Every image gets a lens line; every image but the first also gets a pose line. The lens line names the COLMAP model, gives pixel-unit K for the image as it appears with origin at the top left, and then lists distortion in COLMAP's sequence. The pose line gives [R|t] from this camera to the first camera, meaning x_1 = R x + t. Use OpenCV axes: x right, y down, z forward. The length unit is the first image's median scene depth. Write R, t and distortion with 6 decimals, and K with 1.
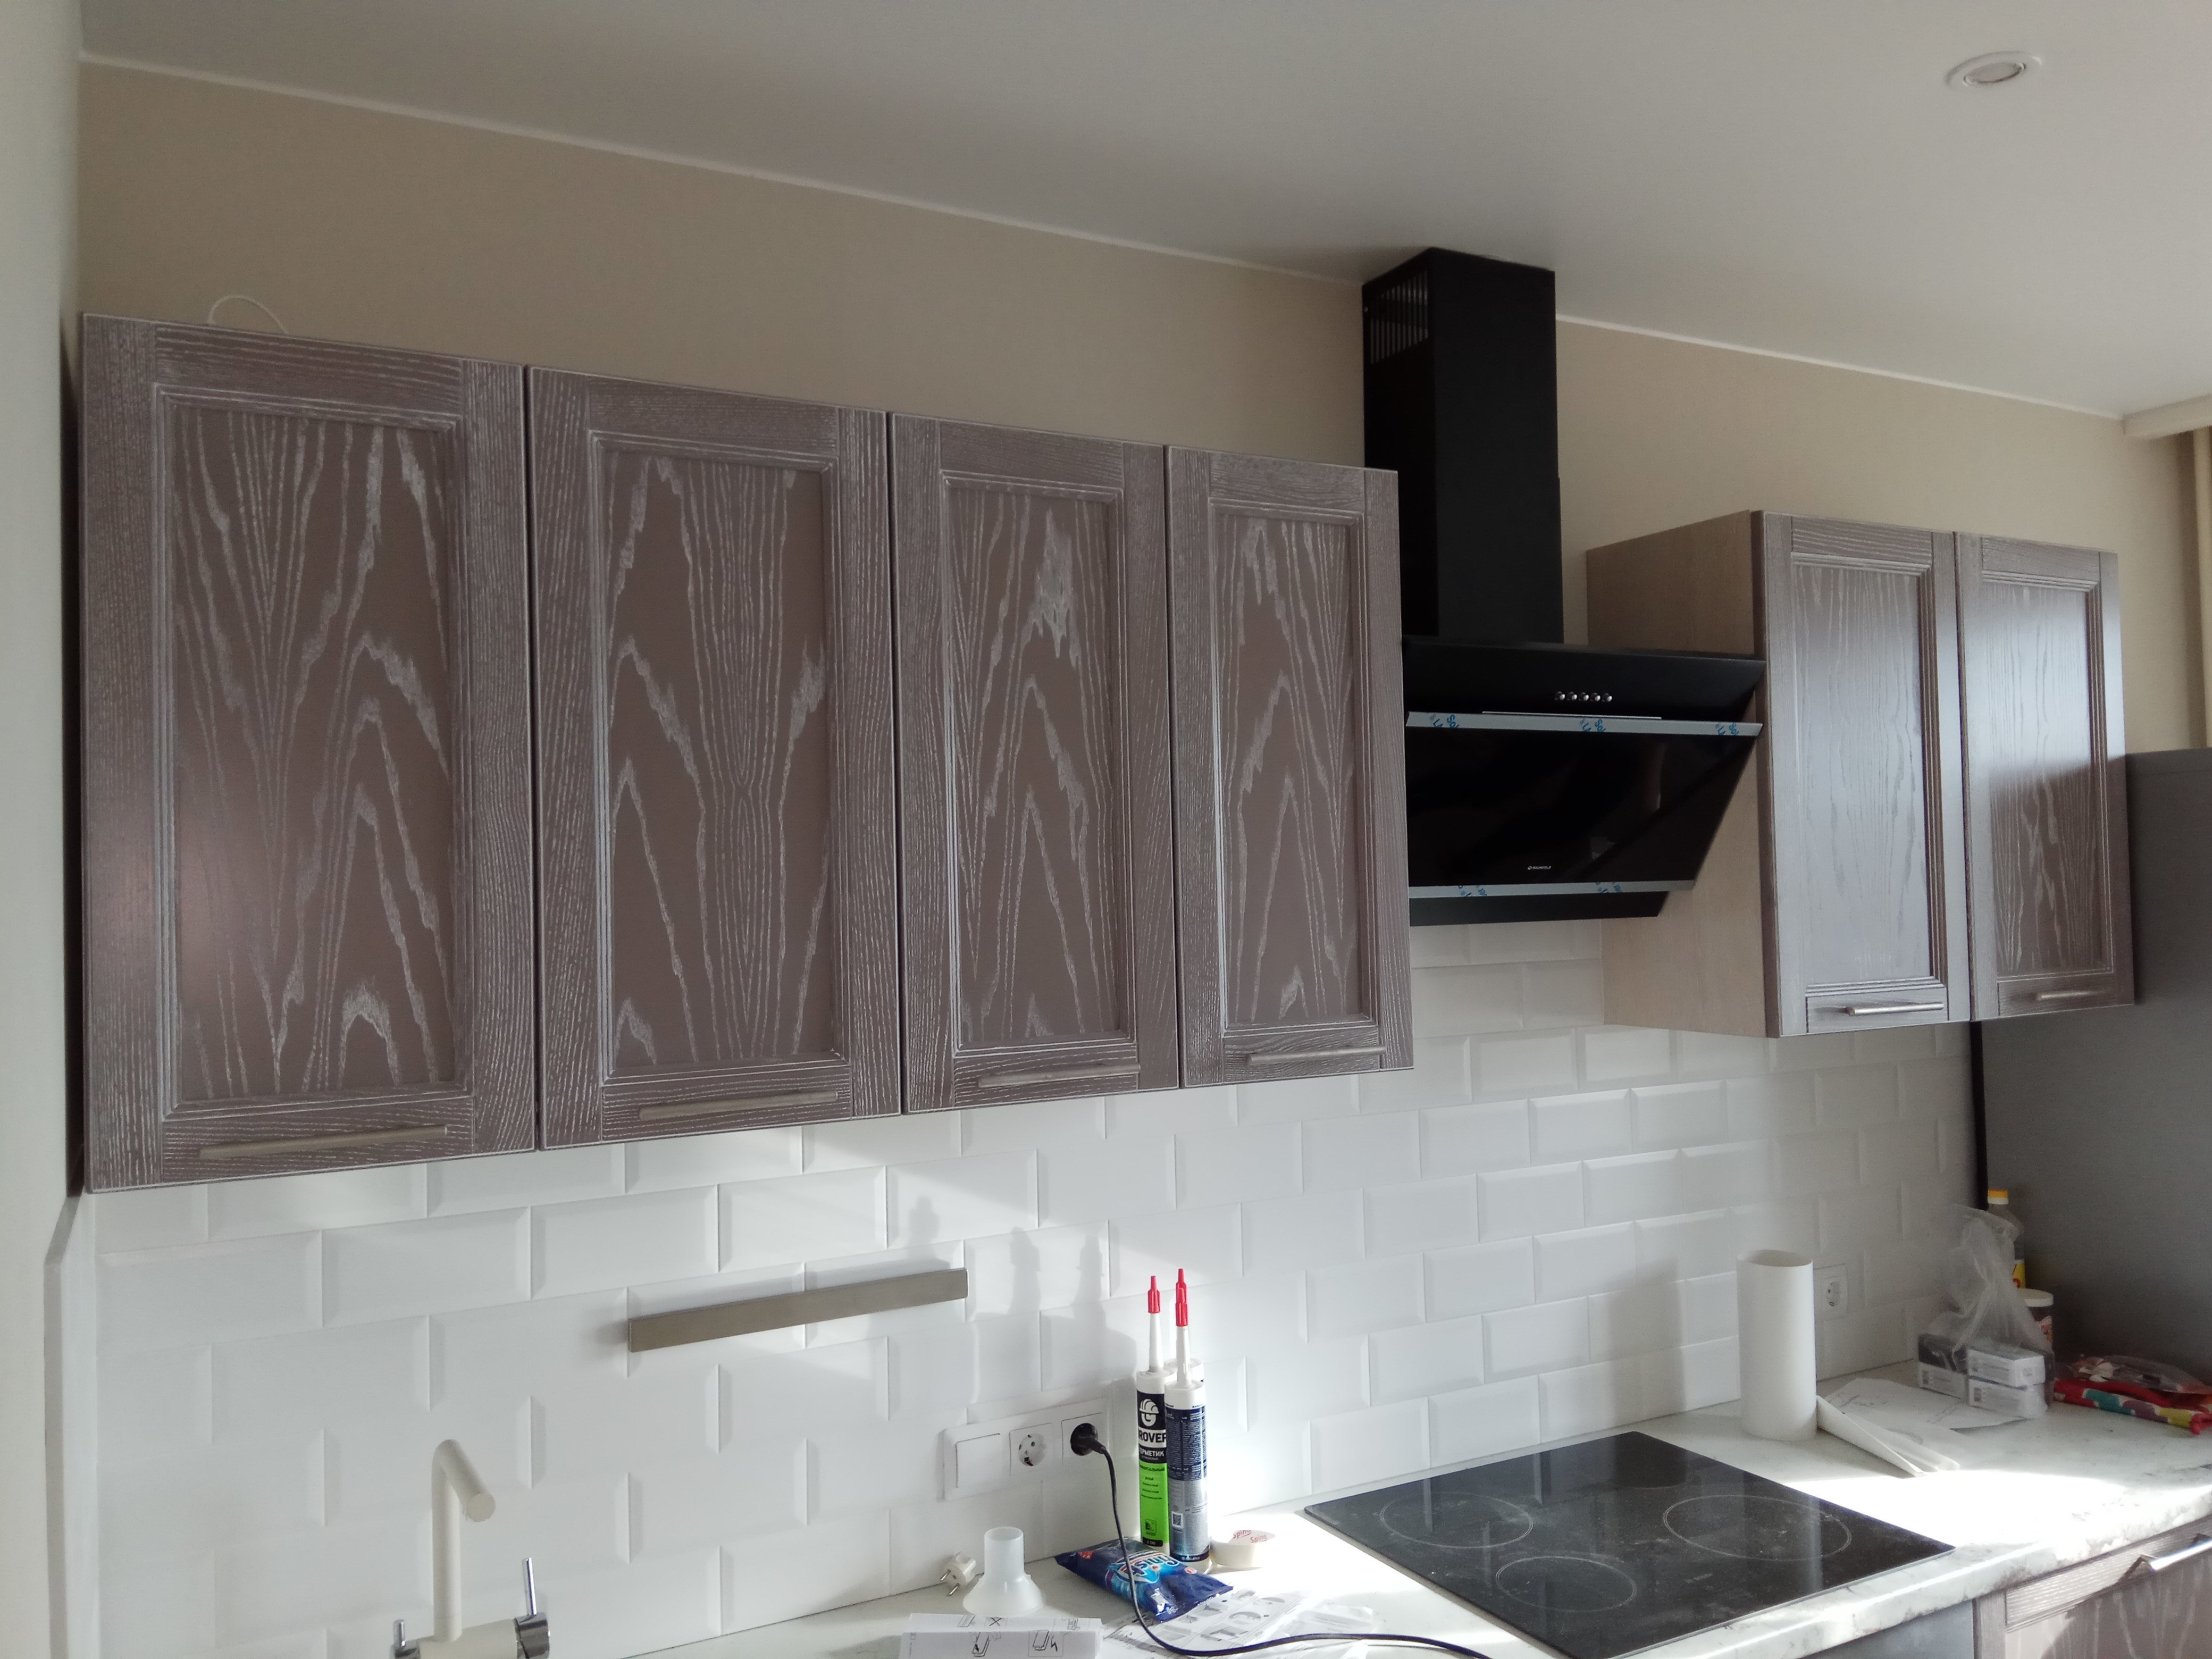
lens RADIAL K [[1700.8, 0, 1106.0], [0, 1700.8, 829.5], [0, 0, 1]] dist [0.138949, -0.219345]
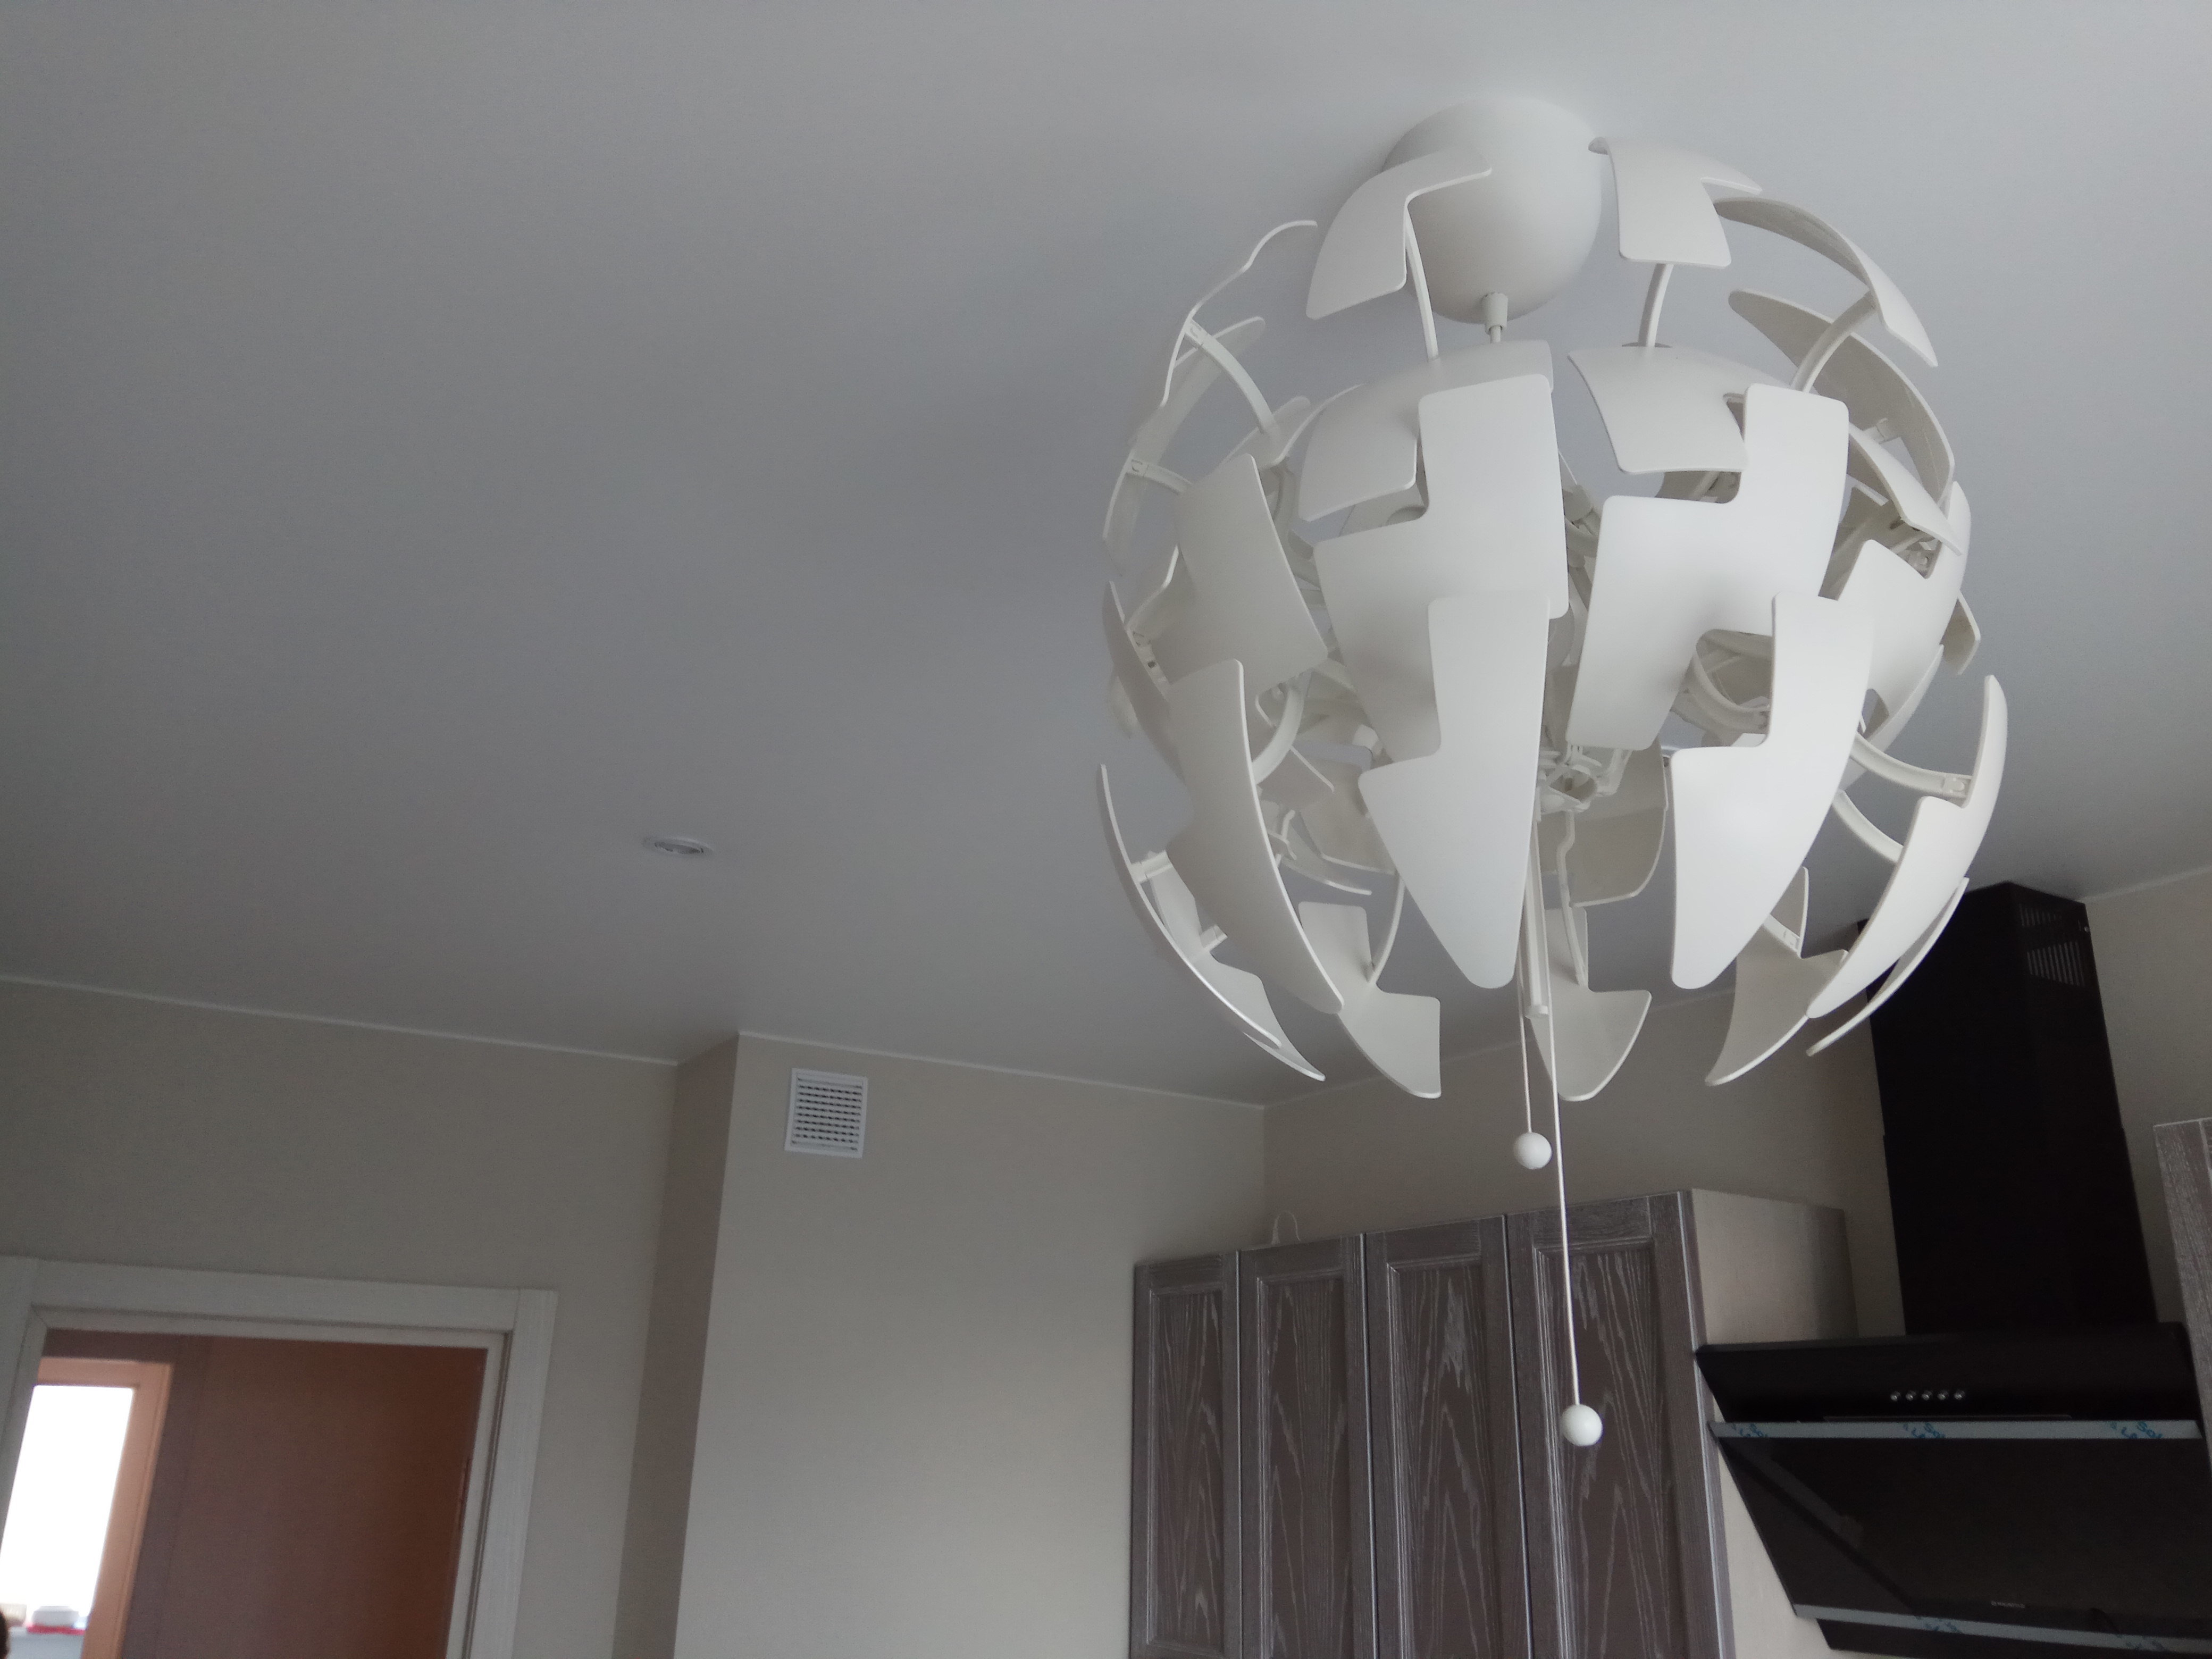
lens RADIAL K [[1700.8, 0, 1106.0], [0, 1700.8, 829.5], [0, 0, 1]] dist [0.138949, -0.219345]
pose [[0.045708, -0.318283, -0.946893, 1.286537], [0.003857, 0.947933, -0.318447, -0.075867], [0.998947, 0.010903, 0.044556, 0.576827]]
